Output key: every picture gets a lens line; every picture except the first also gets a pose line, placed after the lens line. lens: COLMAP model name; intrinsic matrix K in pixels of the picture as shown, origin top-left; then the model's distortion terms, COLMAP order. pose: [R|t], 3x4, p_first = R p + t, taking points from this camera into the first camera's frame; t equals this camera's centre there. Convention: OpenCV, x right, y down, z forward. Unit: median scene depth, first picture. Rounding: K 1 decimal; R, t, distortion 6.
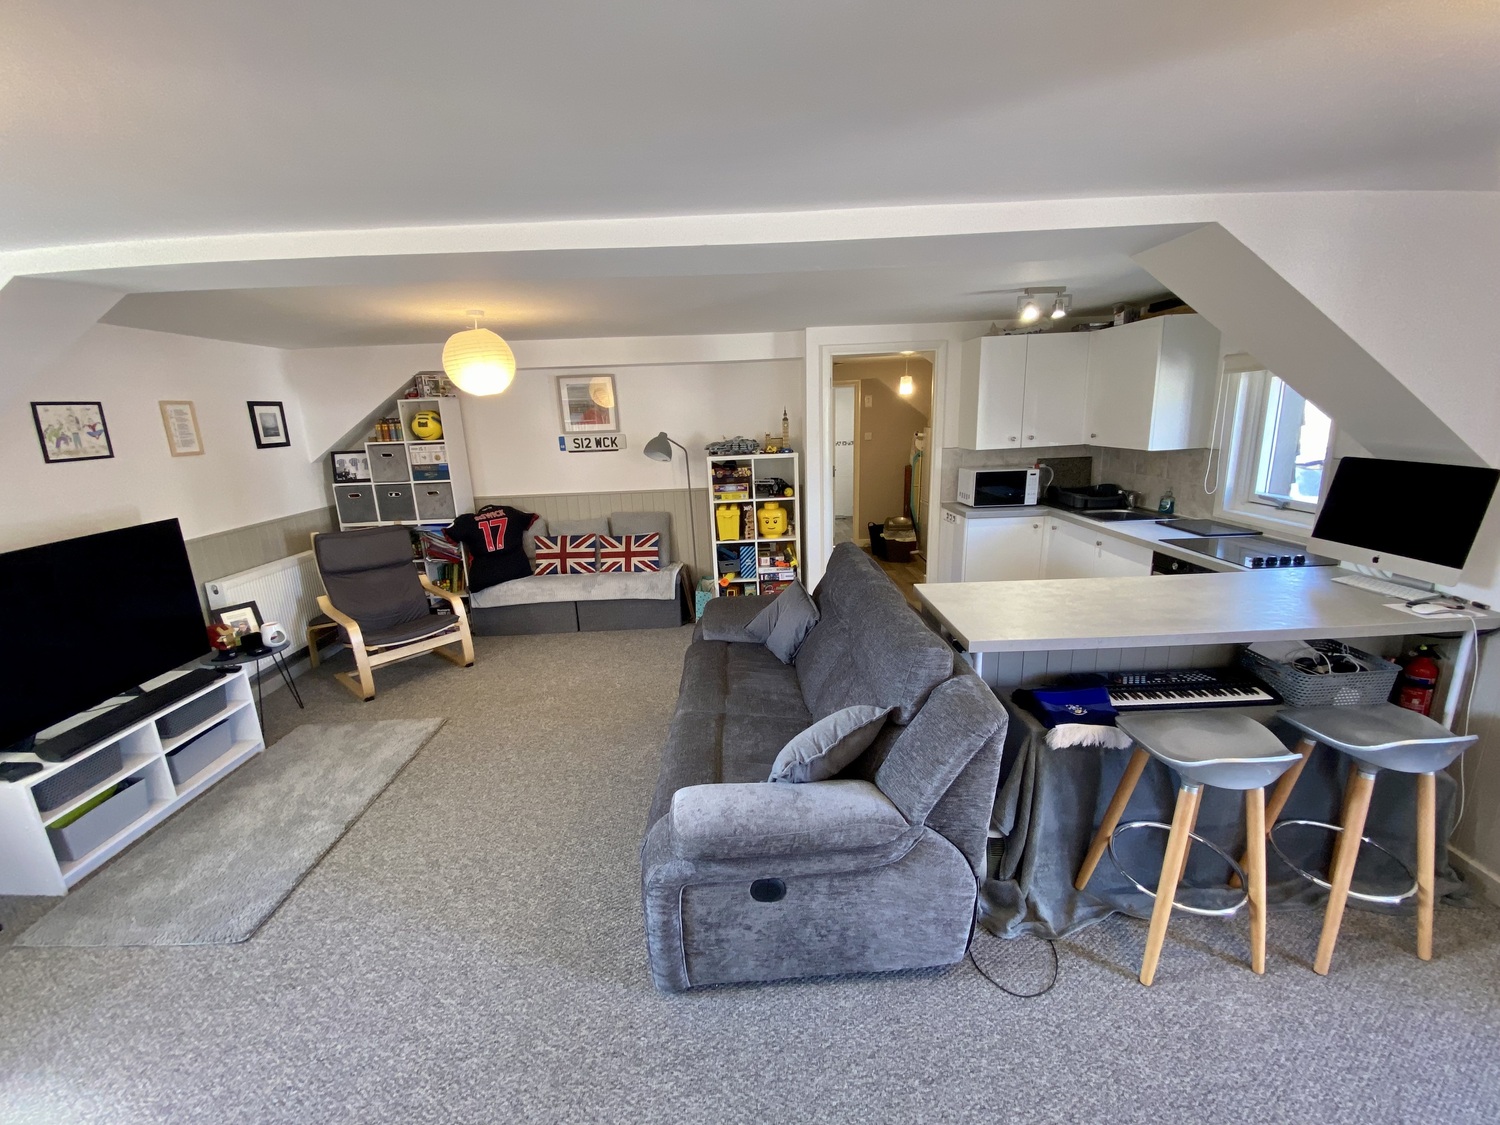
lens RADIAL K [[610.5, 0, 751.9], [0, 610.5, 558.8], [0, 0, 1]] dist [0.033286, -0.025771]
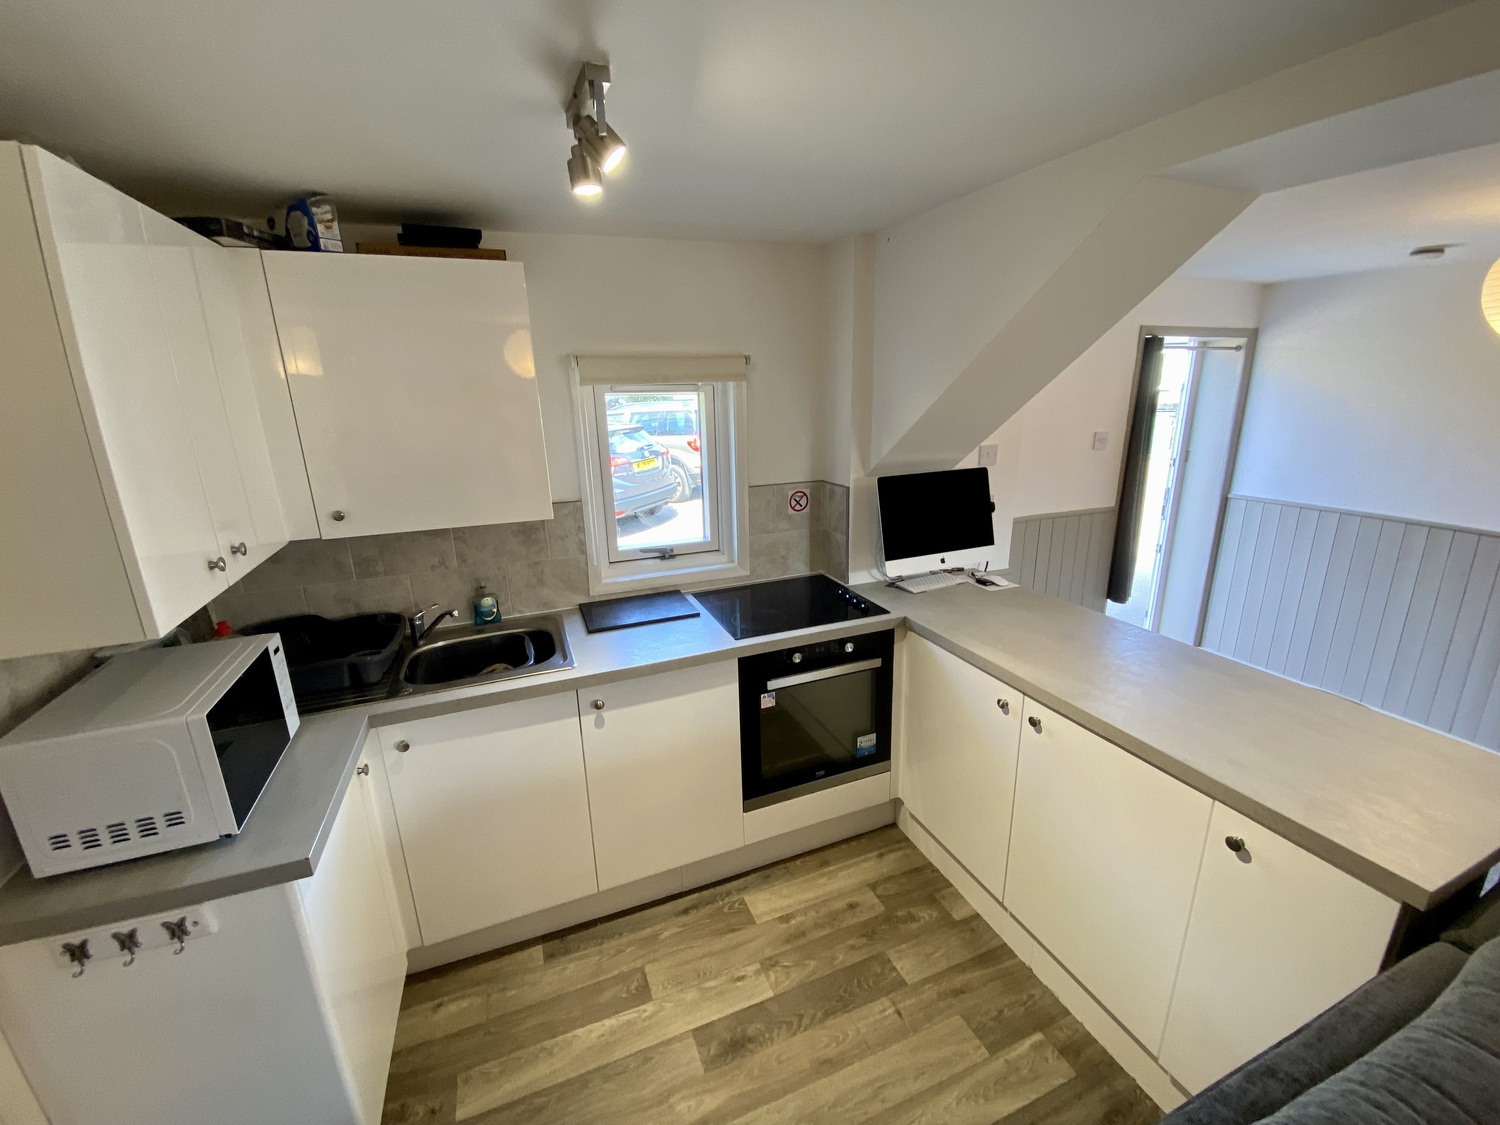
lens RADIAL K [[610.5, 0, 751.9], [0, 610.5, 558.8], [0, 0, 1]] dist [0.033286, -0.025771]
pose [[-0.354274, -0.202251, 0.913009, 0.057388], [0.252076, 0.919538, 0.301510, -0.189654], [-0.900526, 0.336964, -0.274786, 0.724641]]
